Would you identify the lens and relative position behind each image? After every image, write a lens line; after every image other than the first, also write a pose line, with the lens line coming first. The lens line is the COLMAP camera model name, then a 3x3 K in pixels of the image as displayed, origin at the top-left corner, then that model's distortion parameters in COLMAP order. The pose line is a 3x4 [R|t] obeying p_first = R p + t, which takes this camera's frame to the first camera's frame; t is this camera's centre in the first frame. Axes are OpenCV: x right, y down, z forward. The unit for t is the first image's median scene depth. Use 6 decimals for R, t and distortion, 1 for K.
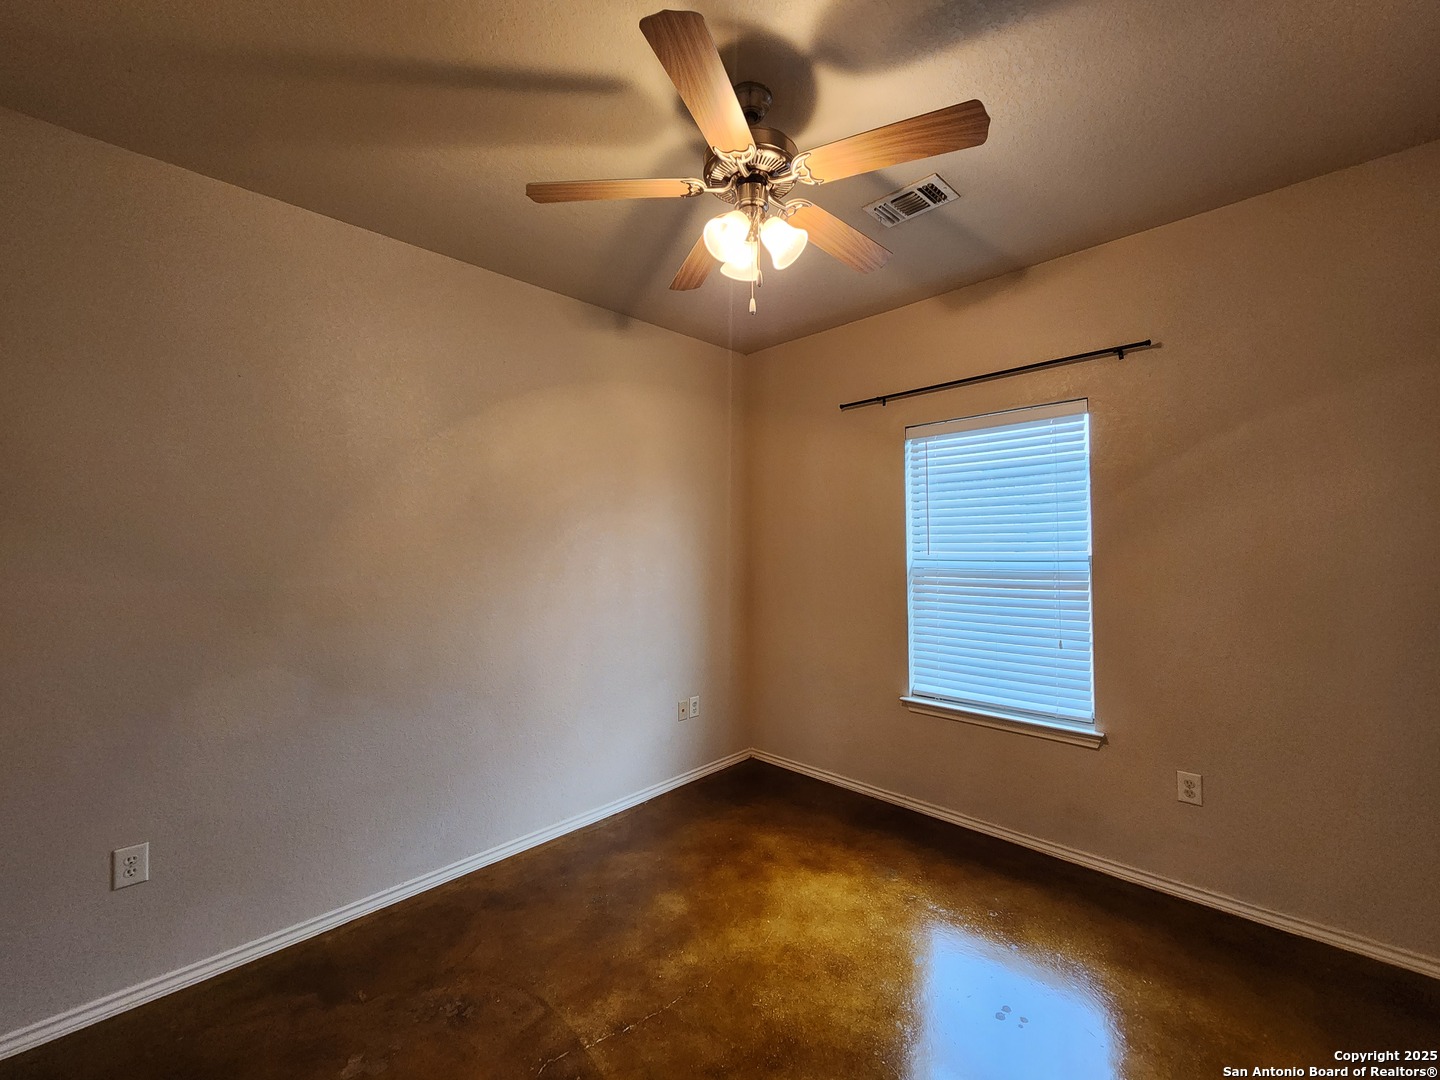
lens RADIAL K [[587.2, 0, 731.6], [0, 587.2, 530.2], [0, 0, 1]] dist [-0.000072, -0.000726]
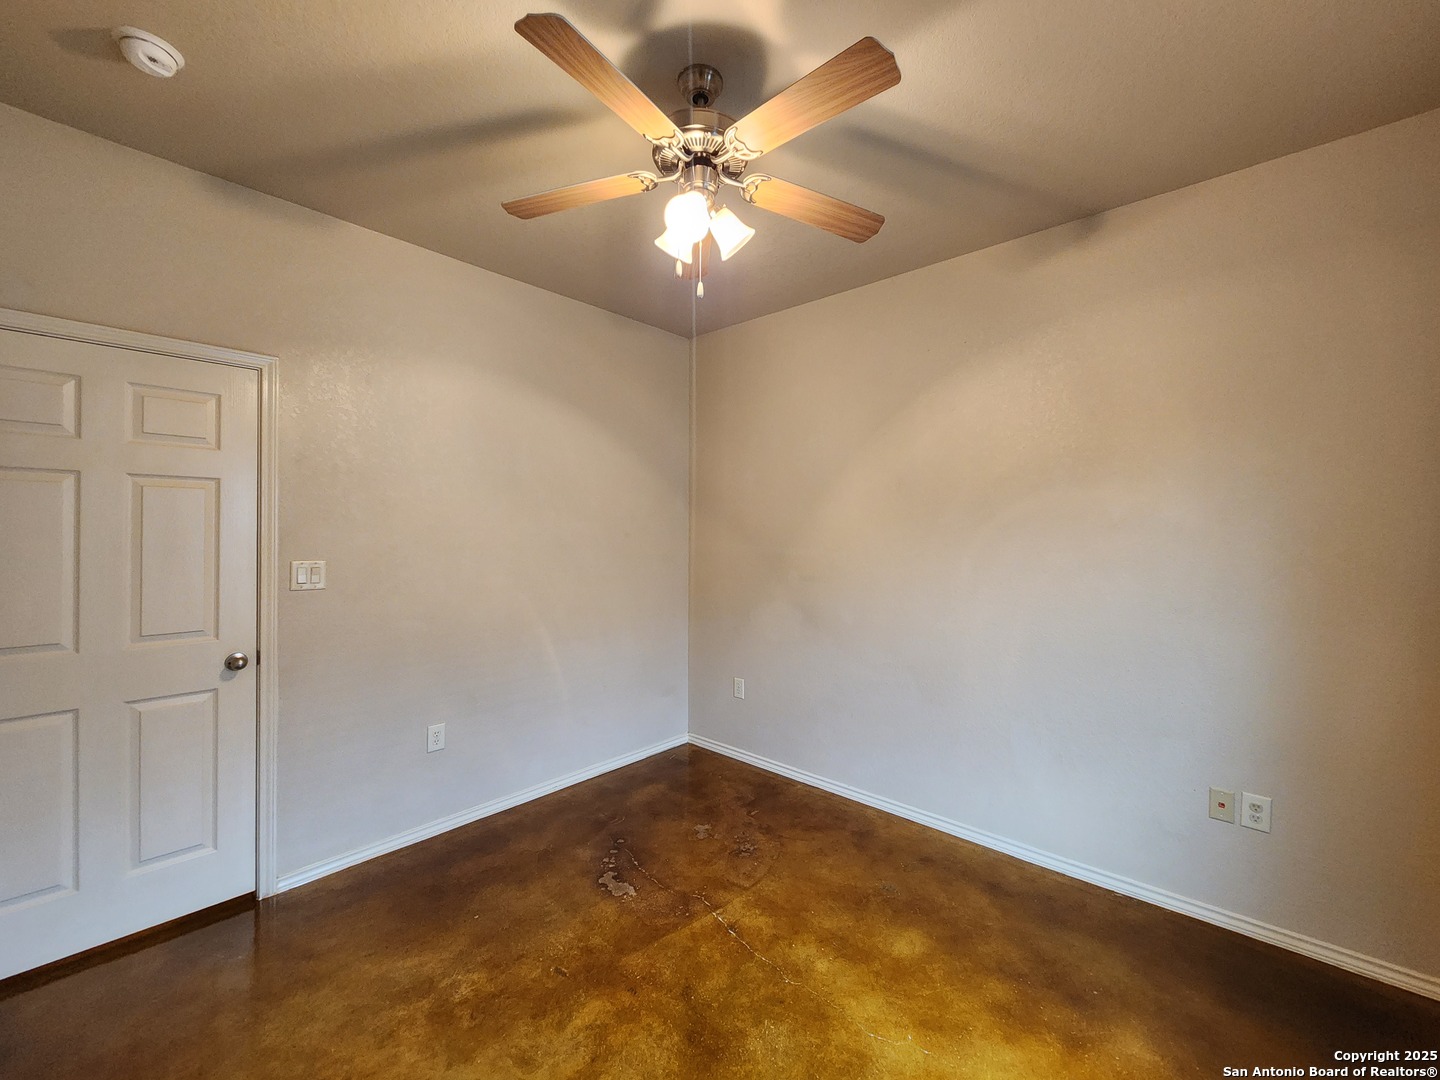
lens RADIAL K [[587.2, 0, 731.6], [0, 587.2, 530.2], [0, 0, 1]] dist [-0.000072, -0.000726]
pose [[0.032667, 0.010458, -0.999412, 0.734743], [0.020238, 0.999733, 0.011123, 0.013668], [0.999261, -0.020590, 0.032446, 0.714082]]
